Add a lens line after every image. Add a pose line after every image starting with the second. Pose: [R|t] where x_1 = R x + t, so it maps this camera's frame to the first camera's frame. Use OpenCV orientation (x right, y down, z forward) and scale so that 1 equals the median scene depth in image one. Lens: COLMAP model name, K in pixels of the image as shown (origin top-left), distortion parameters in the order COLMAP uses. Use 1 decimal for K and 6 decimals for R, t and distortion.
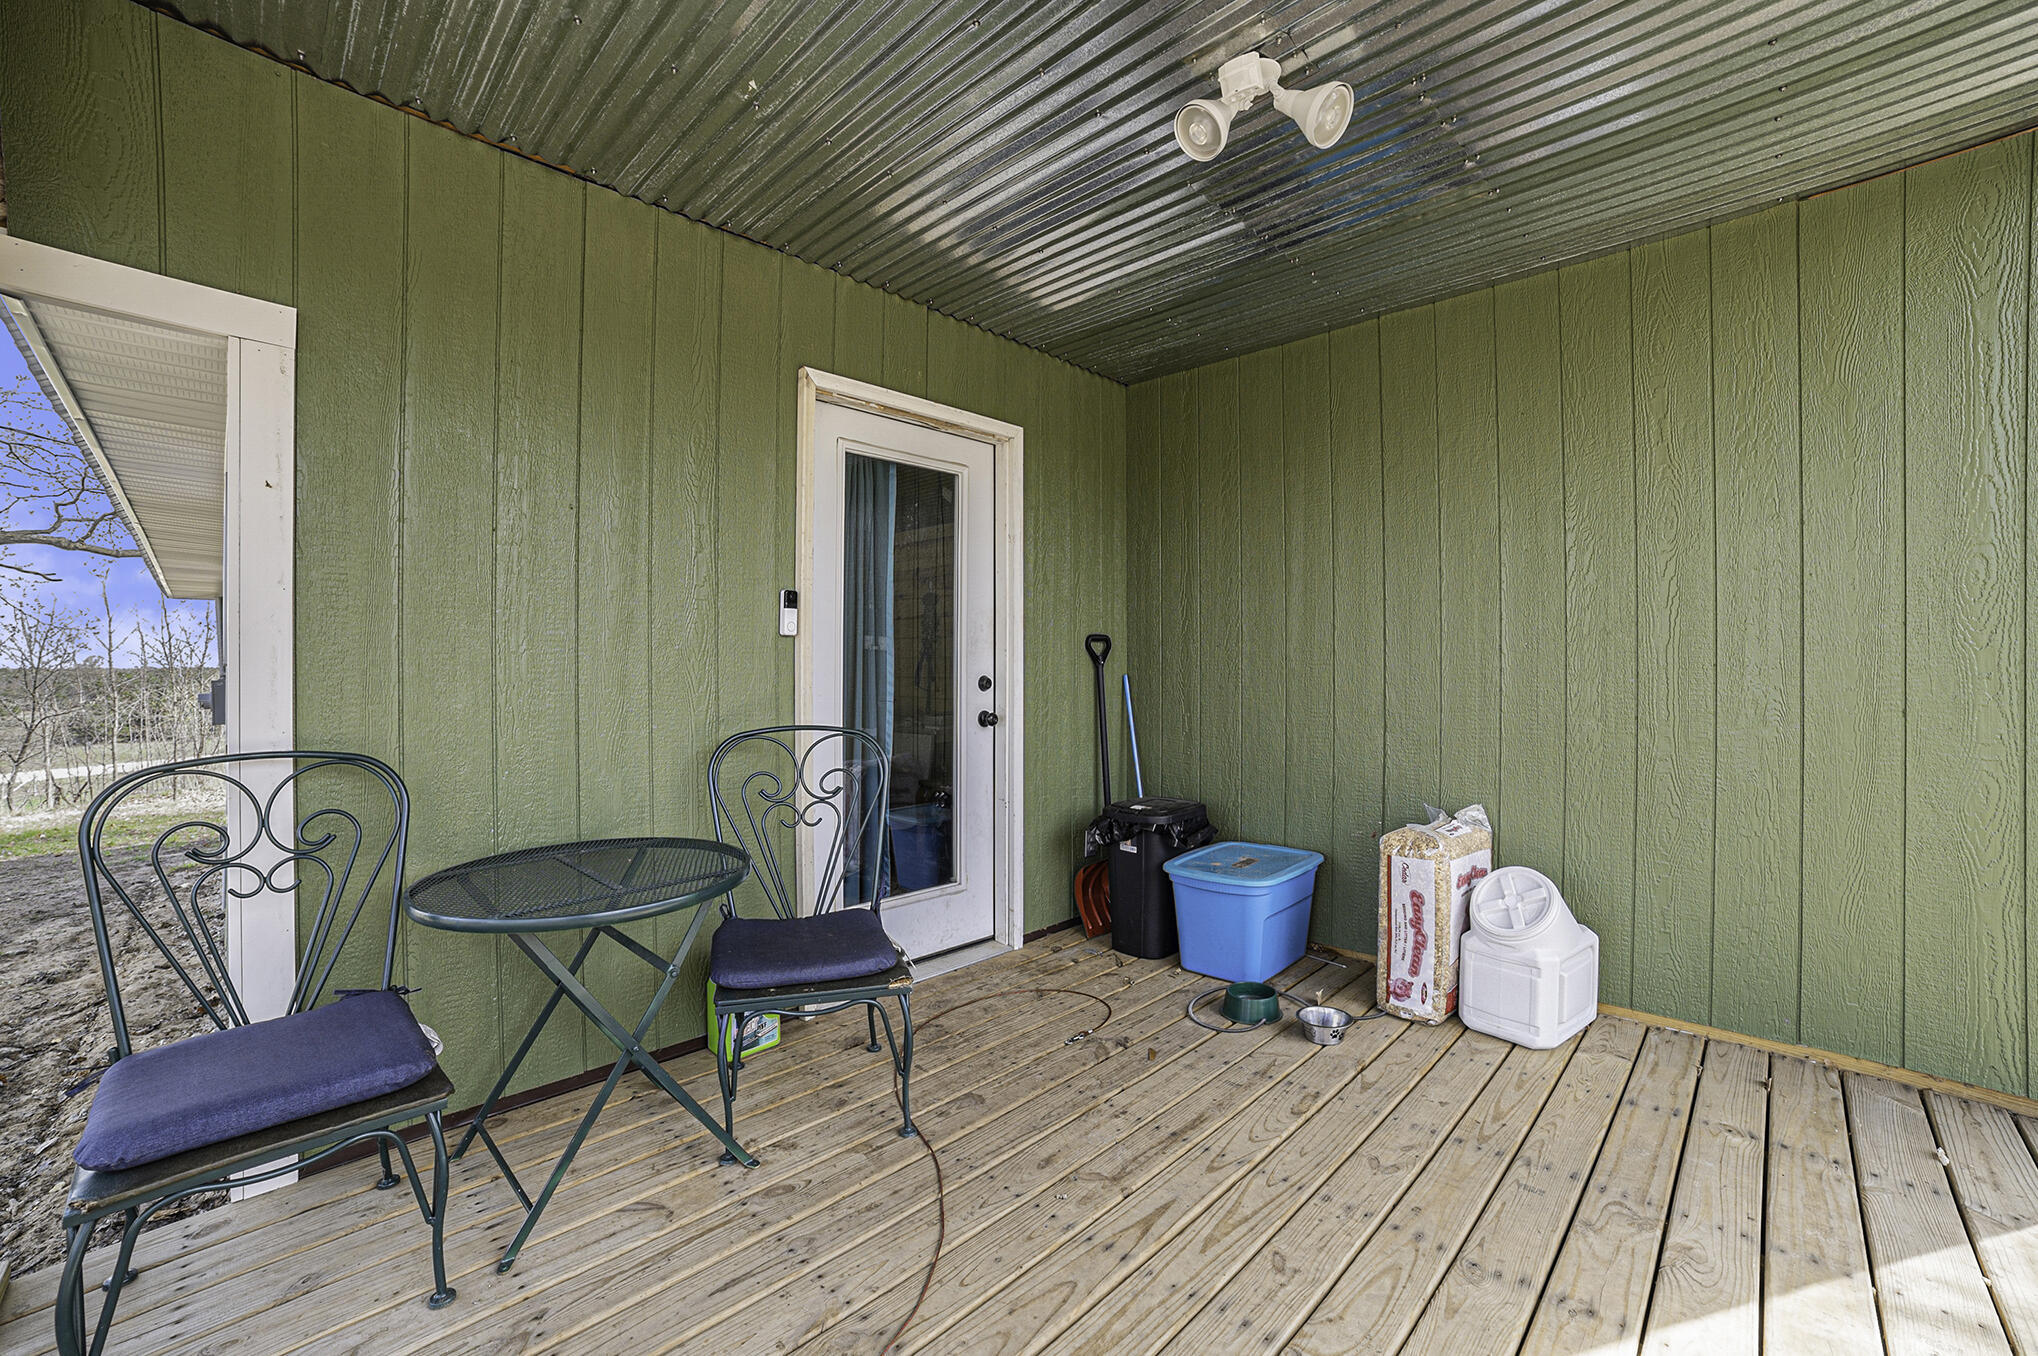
lens RADIAL K [[844.4, 0, 1019.0], [0, 844.4, 678.0], [0, 0, 1]] dist [-0.039536, 0.000126]
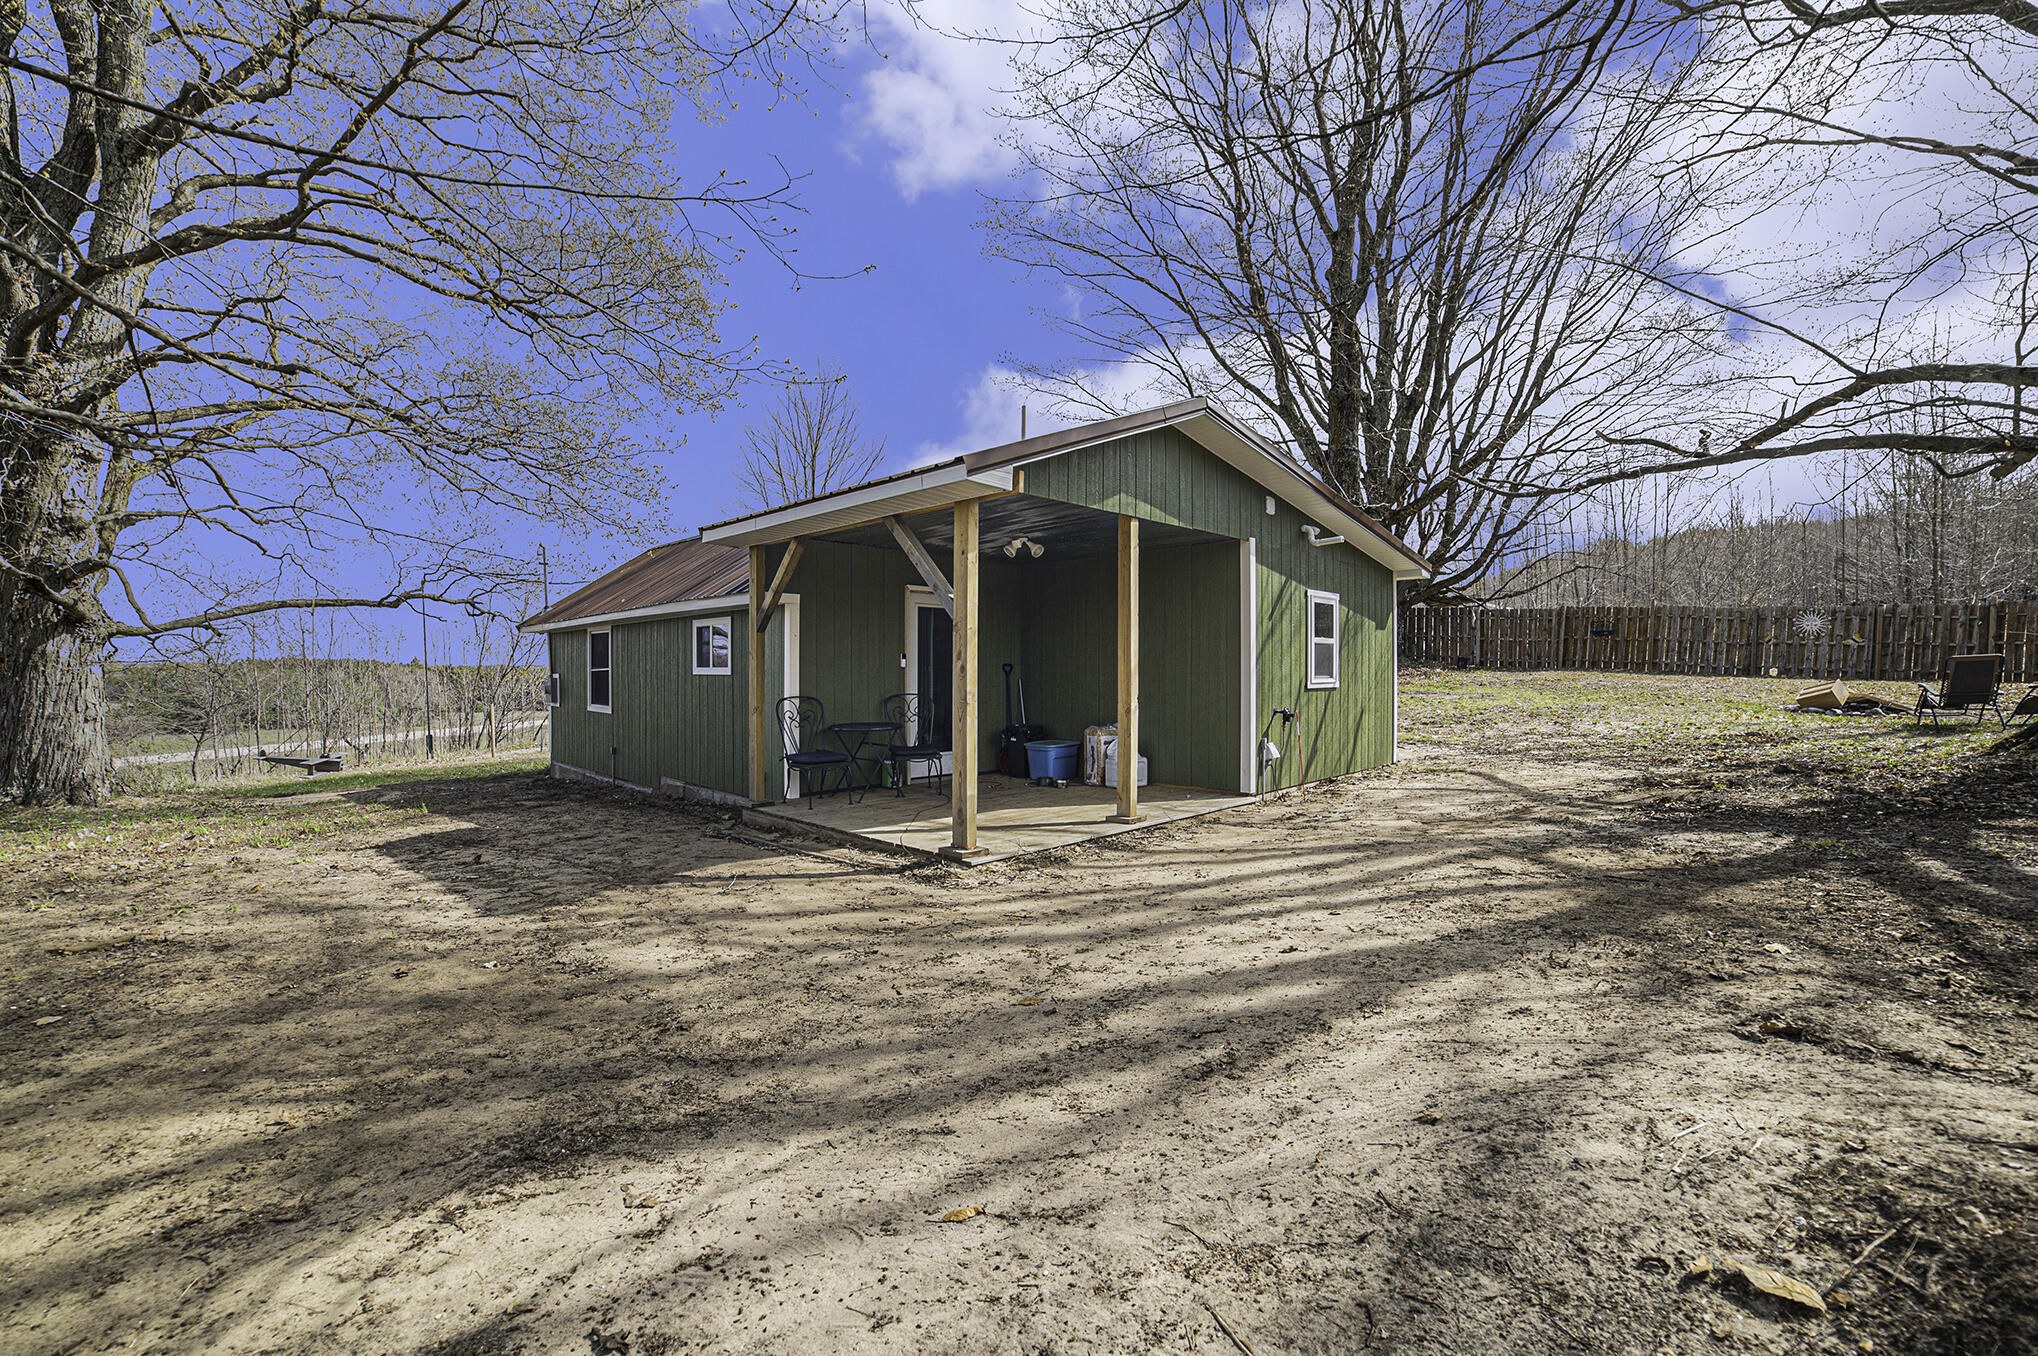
lens RADIAL K [[844.4, 0, 1019.0], [0, 844.4, 678.0], [0, 0, 1]] dist [-0.039536, 0.000126]
pose [[0.999915, 0.004545, -0.012246, 0.221603], [-0.004567, 0.999988, -0.001794, -0.001933], [0.012238, 0.001850, 0.999923, -2.268924]]
